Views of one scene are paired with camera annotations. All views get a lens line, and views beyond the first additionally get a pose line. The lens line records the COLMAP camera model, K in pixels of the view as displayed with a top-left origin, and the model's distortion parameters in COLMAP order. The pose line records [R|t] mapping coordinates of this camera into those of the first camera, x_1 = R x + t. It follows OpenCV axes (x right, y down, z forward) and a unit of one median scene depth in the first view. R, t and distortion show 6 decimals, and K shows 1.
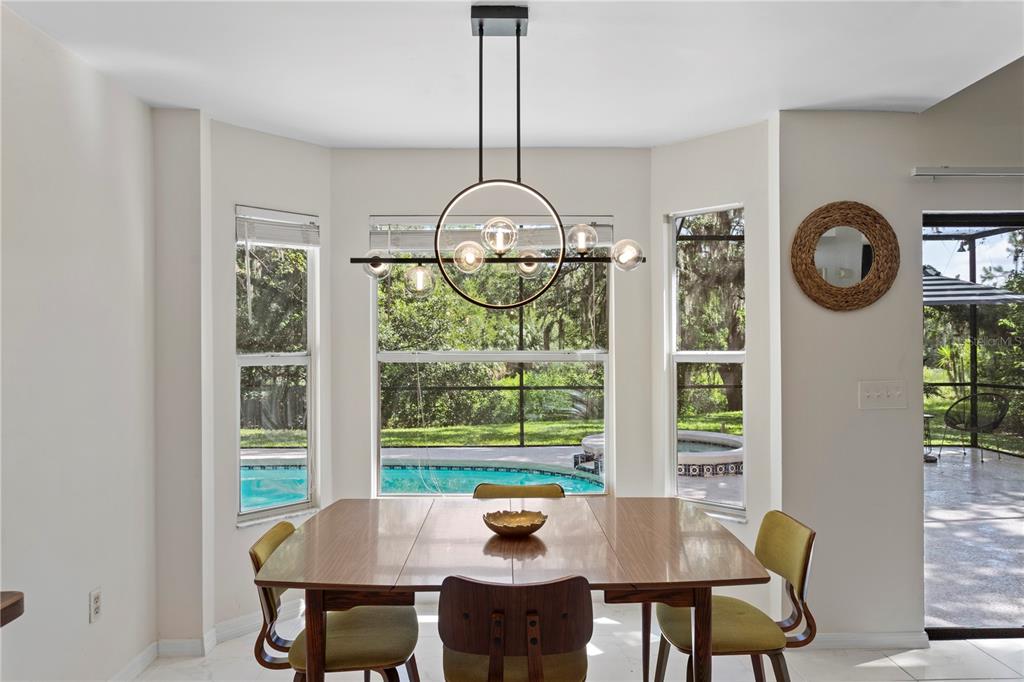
lens RADIAL K [[653.1, 0, 510.4], [0, 653.1, 332.6], [0, 0, 1]] dist [0.000372, 0.002052]
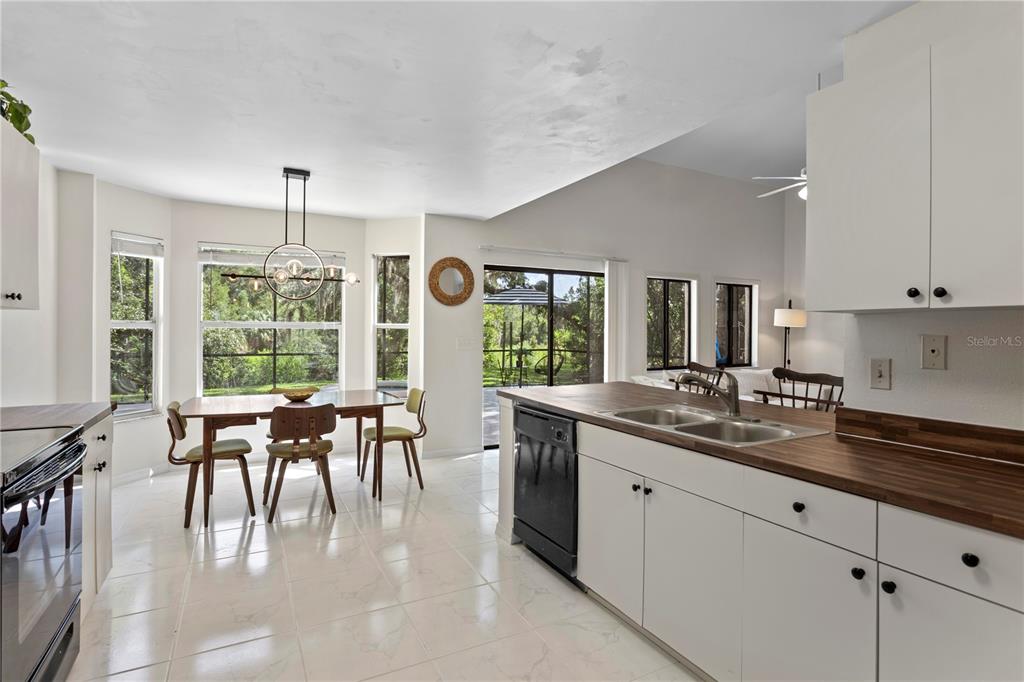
lens RADIAL K [[519.6, 0, 512.5], [0, 519.6, 331.5], [0, 0, 1]] dist [-0.008337, 0.001439]
pose [[0.888731, 0.009127, 0.458339, -0.120846], [-0.018804, 0.999686, 0.016556, 0.021720], [-0.458044, -0.023333, 0.888623, -0.691327]]
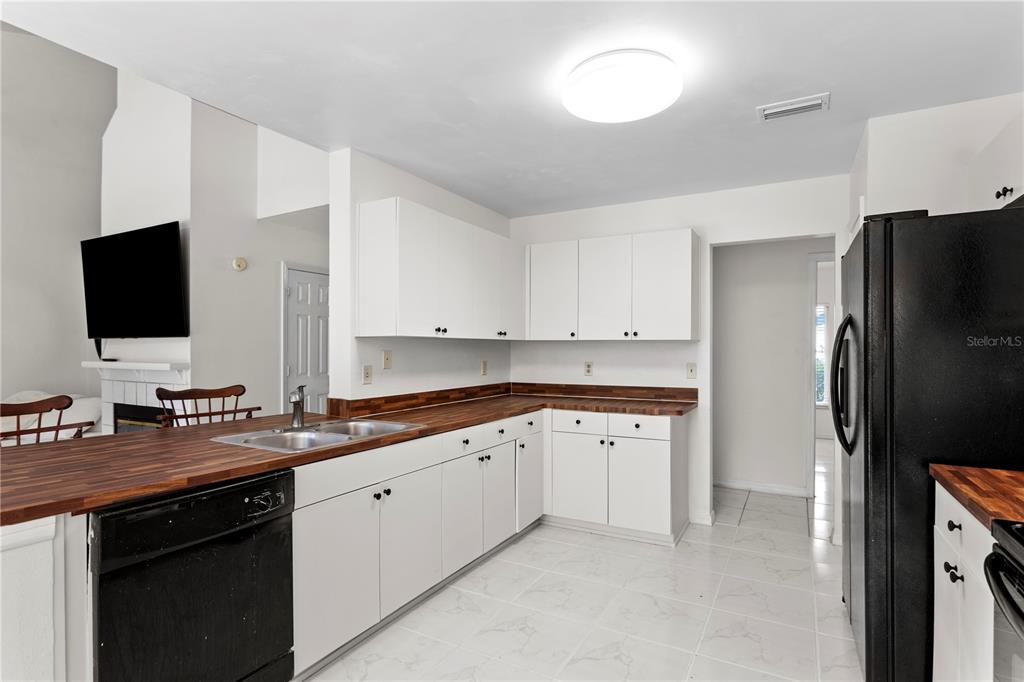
lens RADIAL K [[519.6, 0, 510.2], [0, 519.6, 345.0], [0, 0, 1]] dist [-0.008337, 0.001439]
pose [[-0.858513, 0.007269, 0.512740, -0.350289], [-0.005219, 0.999724, -0.022911, 0.071846], [-0.512765, -0.022345, -0.858238, 2.505522]]
